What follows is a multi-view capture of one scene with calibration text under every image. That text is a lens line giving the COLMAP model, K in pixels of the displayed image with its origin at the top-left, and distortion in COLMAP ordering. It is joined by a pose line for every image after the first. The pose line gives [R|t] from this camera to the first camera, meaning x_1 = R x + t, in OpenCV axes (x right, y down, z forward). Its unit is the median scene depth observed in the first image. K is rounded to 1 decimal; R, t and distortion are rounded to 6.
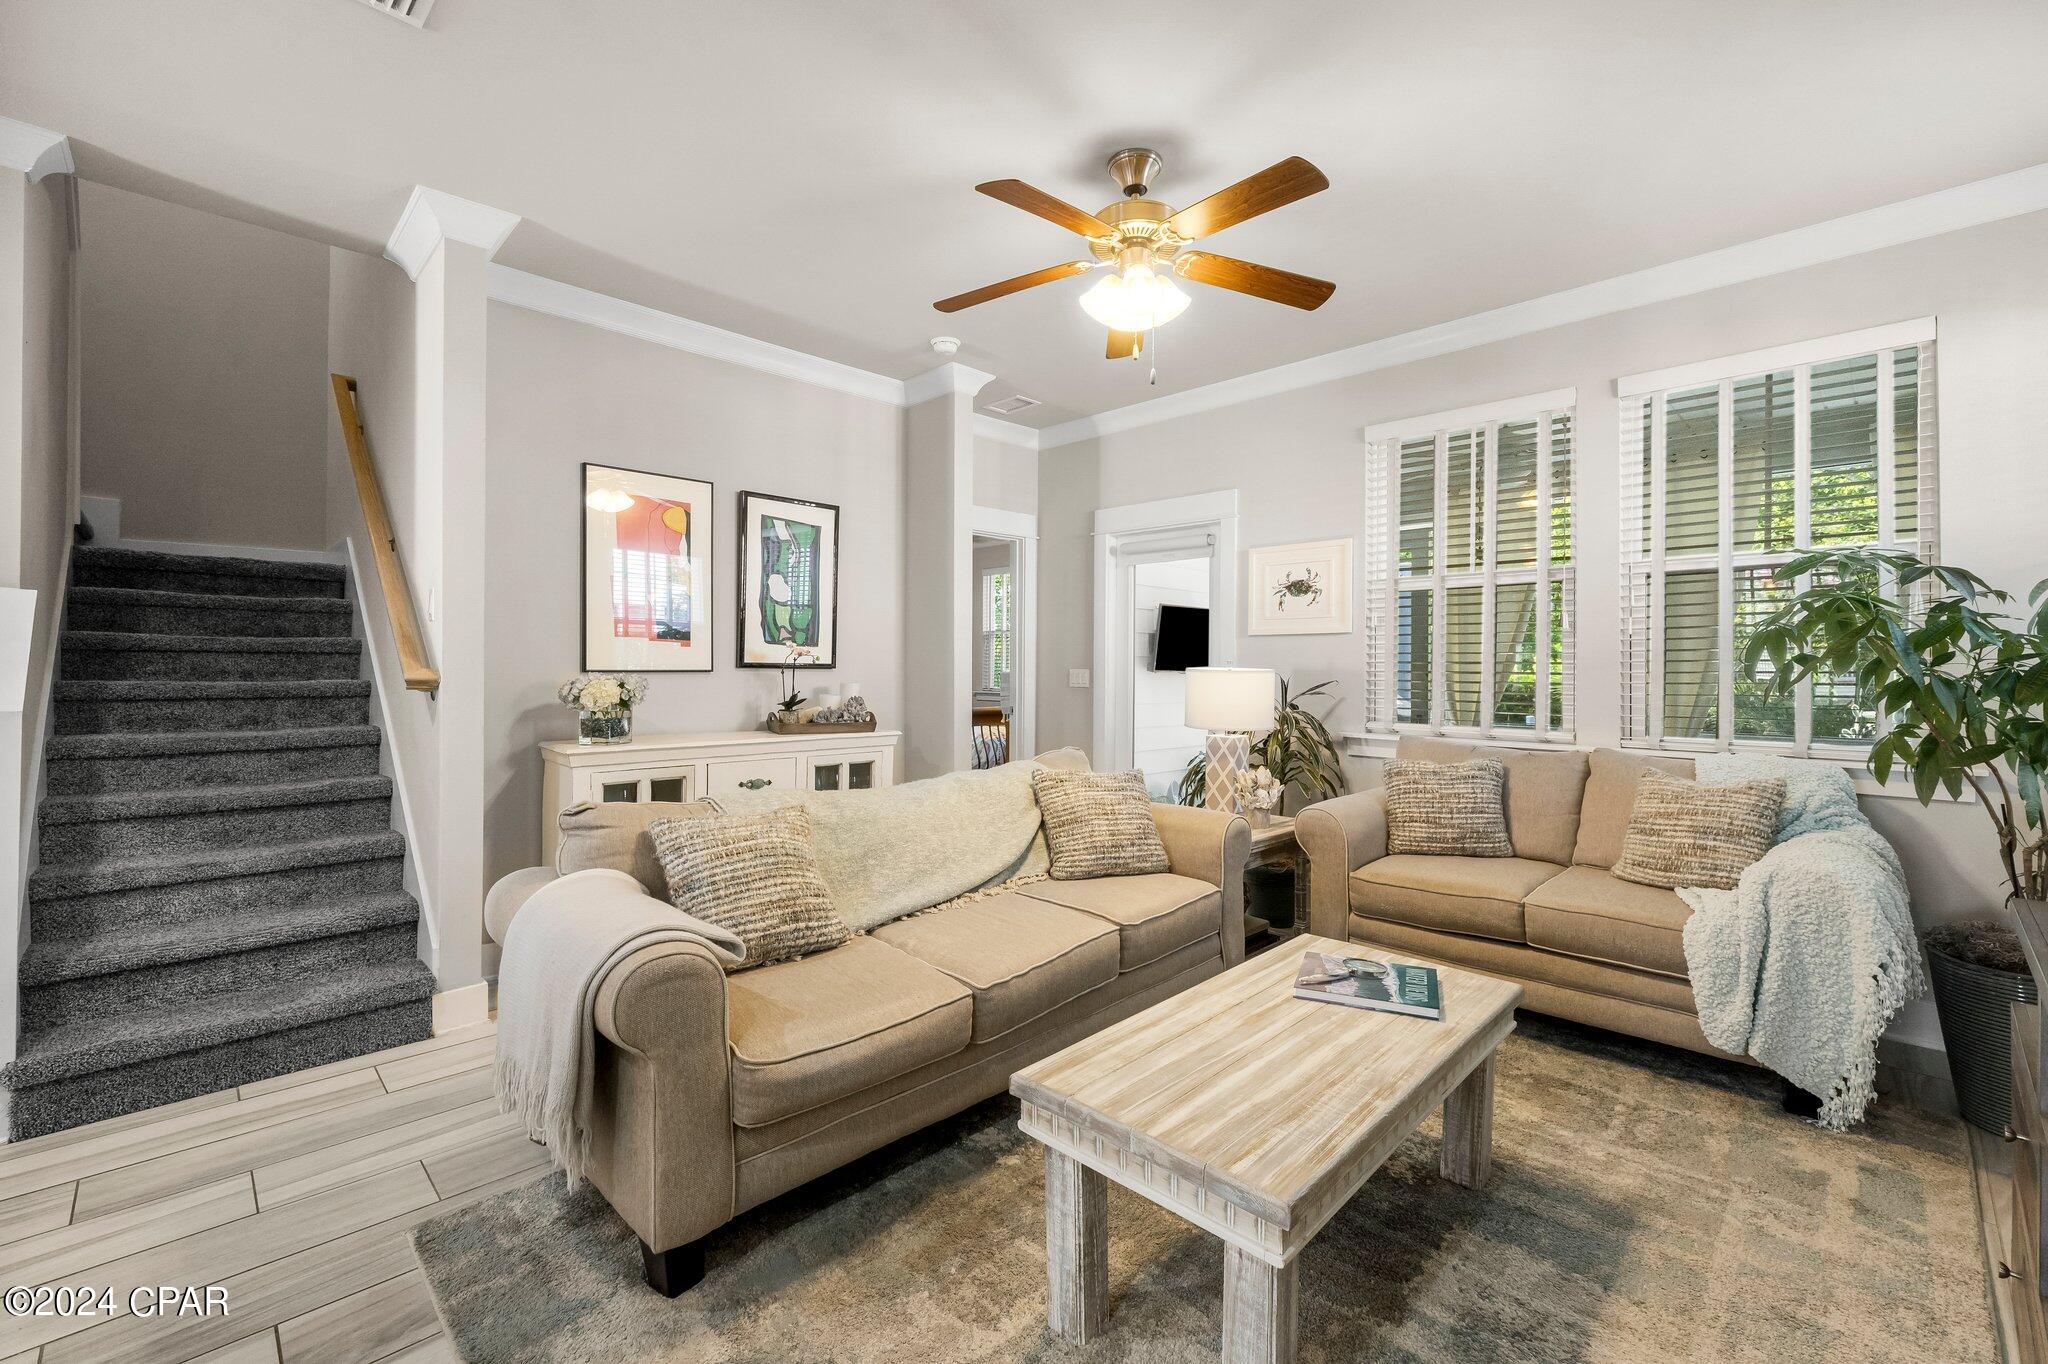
lens RADIAL K [[863.2, 0, 1030.1], [0, 863.2, 667.4], [0, 0, 1]] dist [-0.008347, 0.000101]
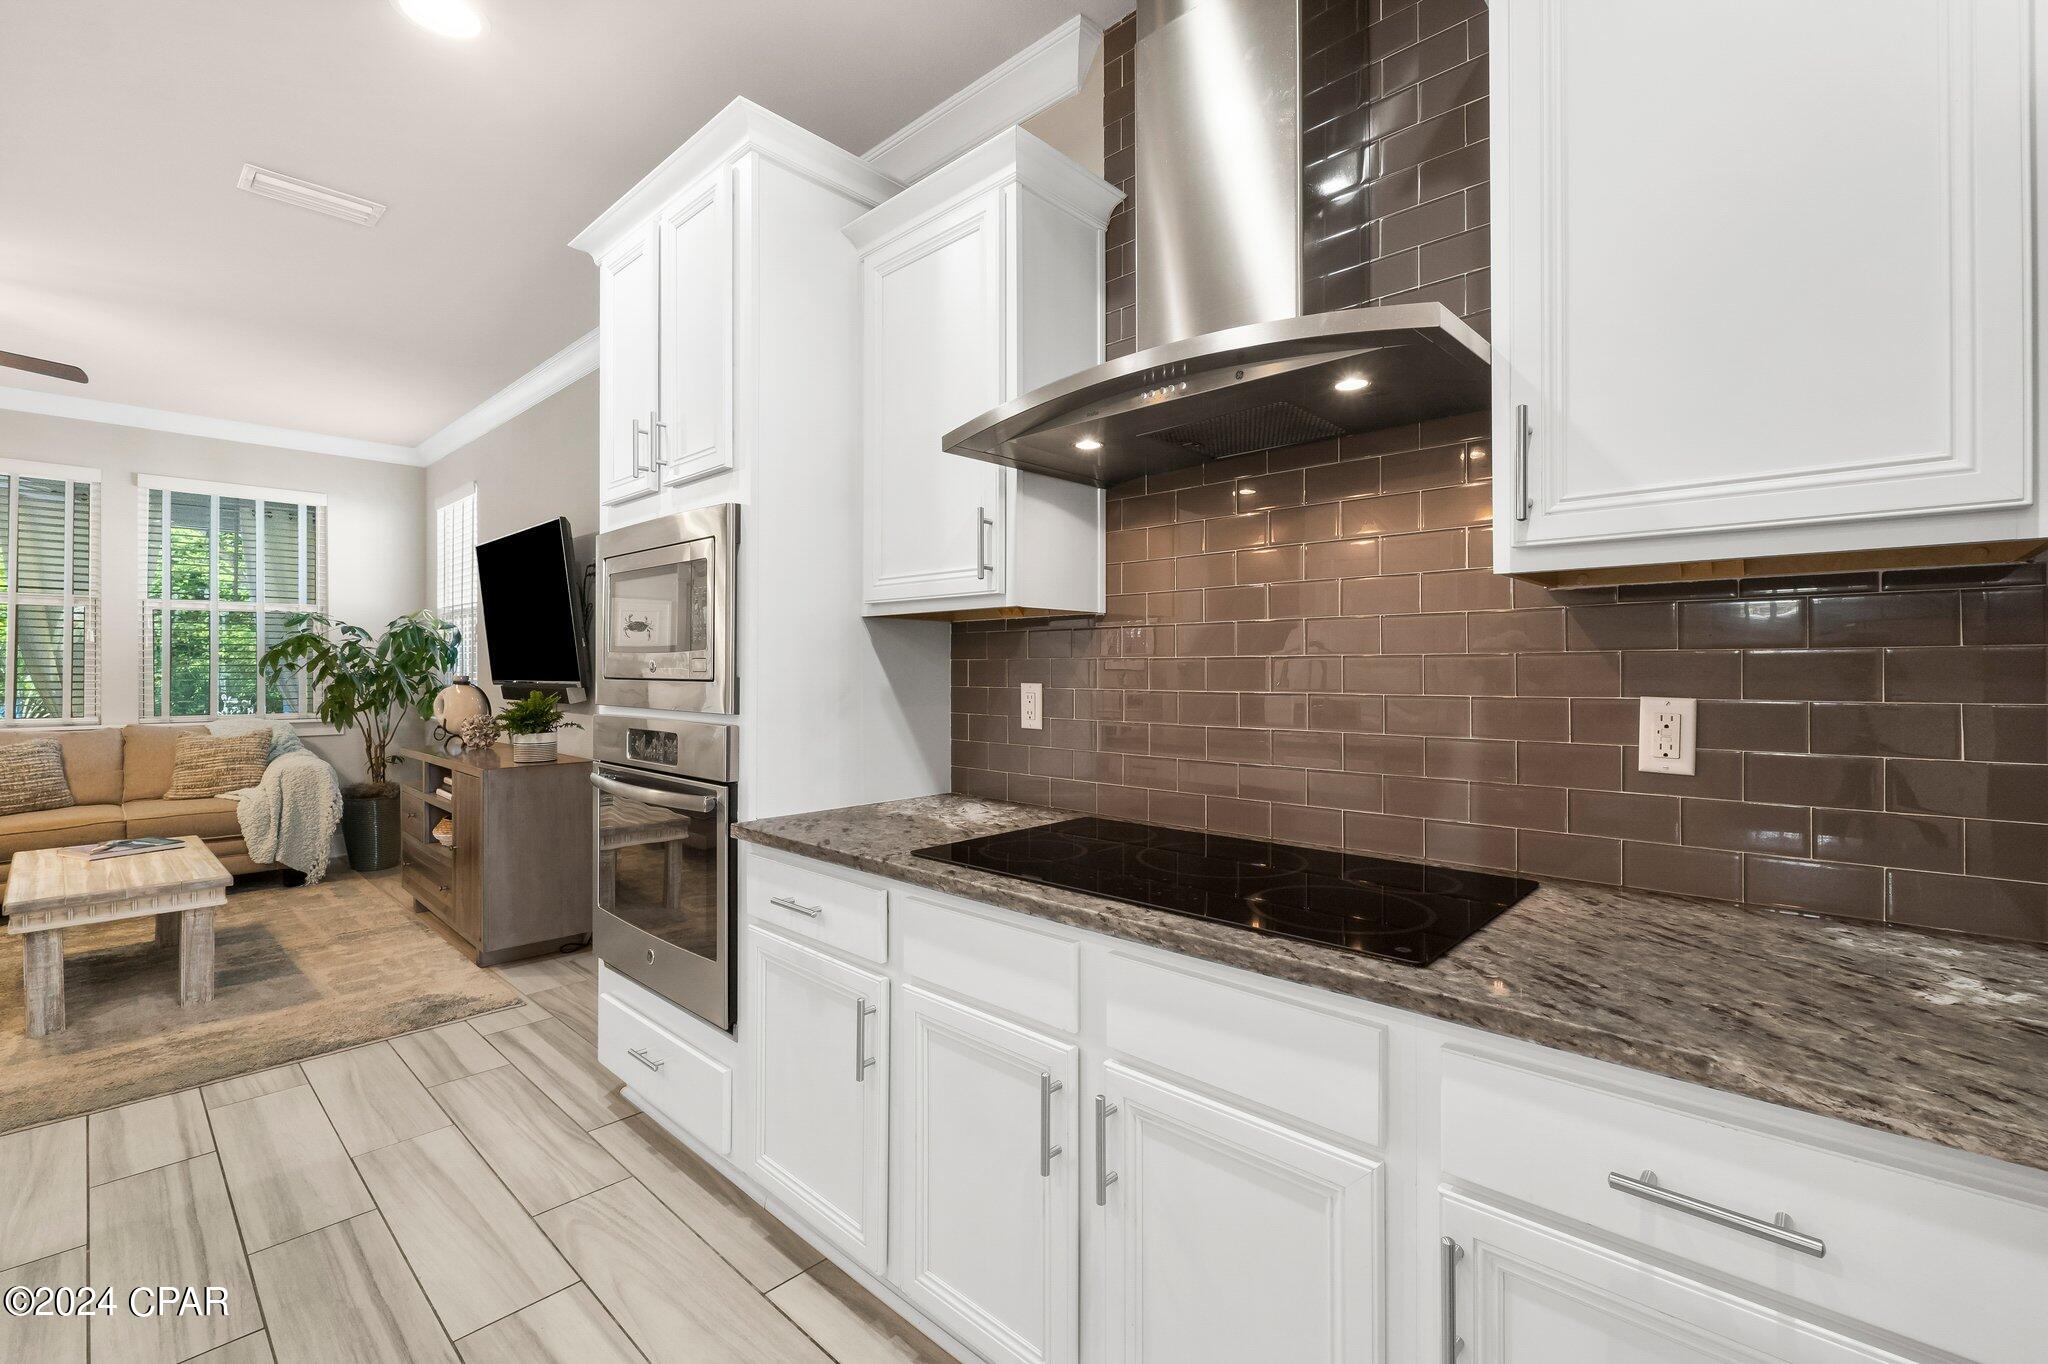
lens RADIAL K [[885.0, 0, 1024.3], [0, 885.0, 672.6], [0, 0, 1]] dist [-0.003293, -0.000077]
pose [[-0.030268, -0.005591, 0.999526, -0.896764], [-0.001244, 0.999984, 0.005556, -0.005015], [-0.999541, -0.001075, -0.030274, -0.486675]]
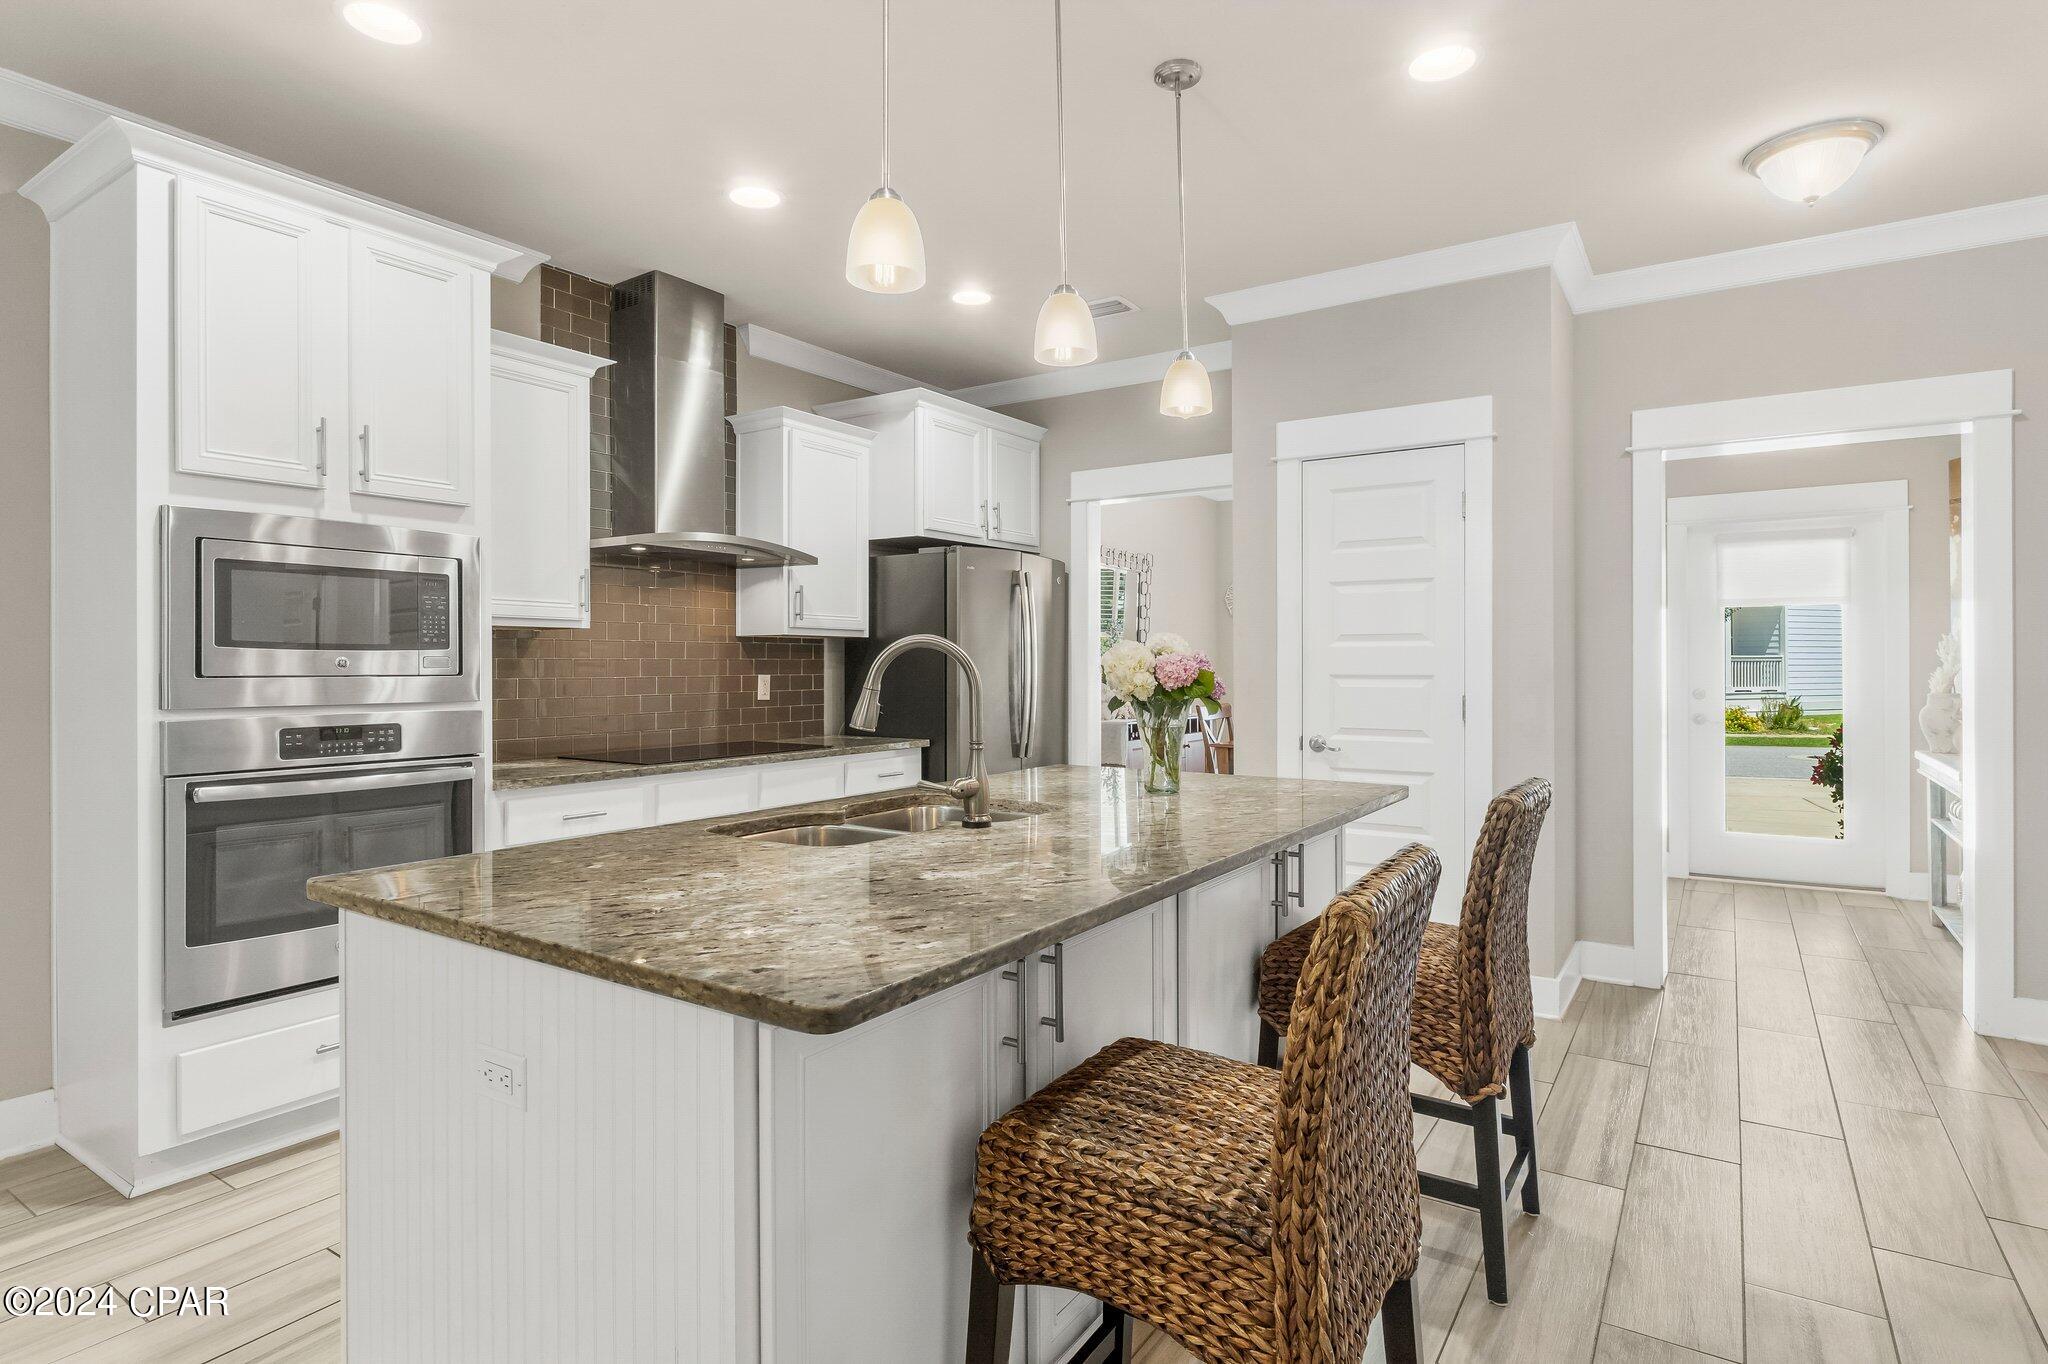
lens RADIAL K [[1045.8, 0, 1026.5], [0, 1045.8, 668.2], [0, 0, 1]] dist [-0.002508, -0.000645]
pose [[-0.980476, -0.001606, -0.196634, -0.582445], [-0.002291, 0.999992, 0.003254, -0.006805], [0.196627, 0.003641, -0.980472, 0.693802]]
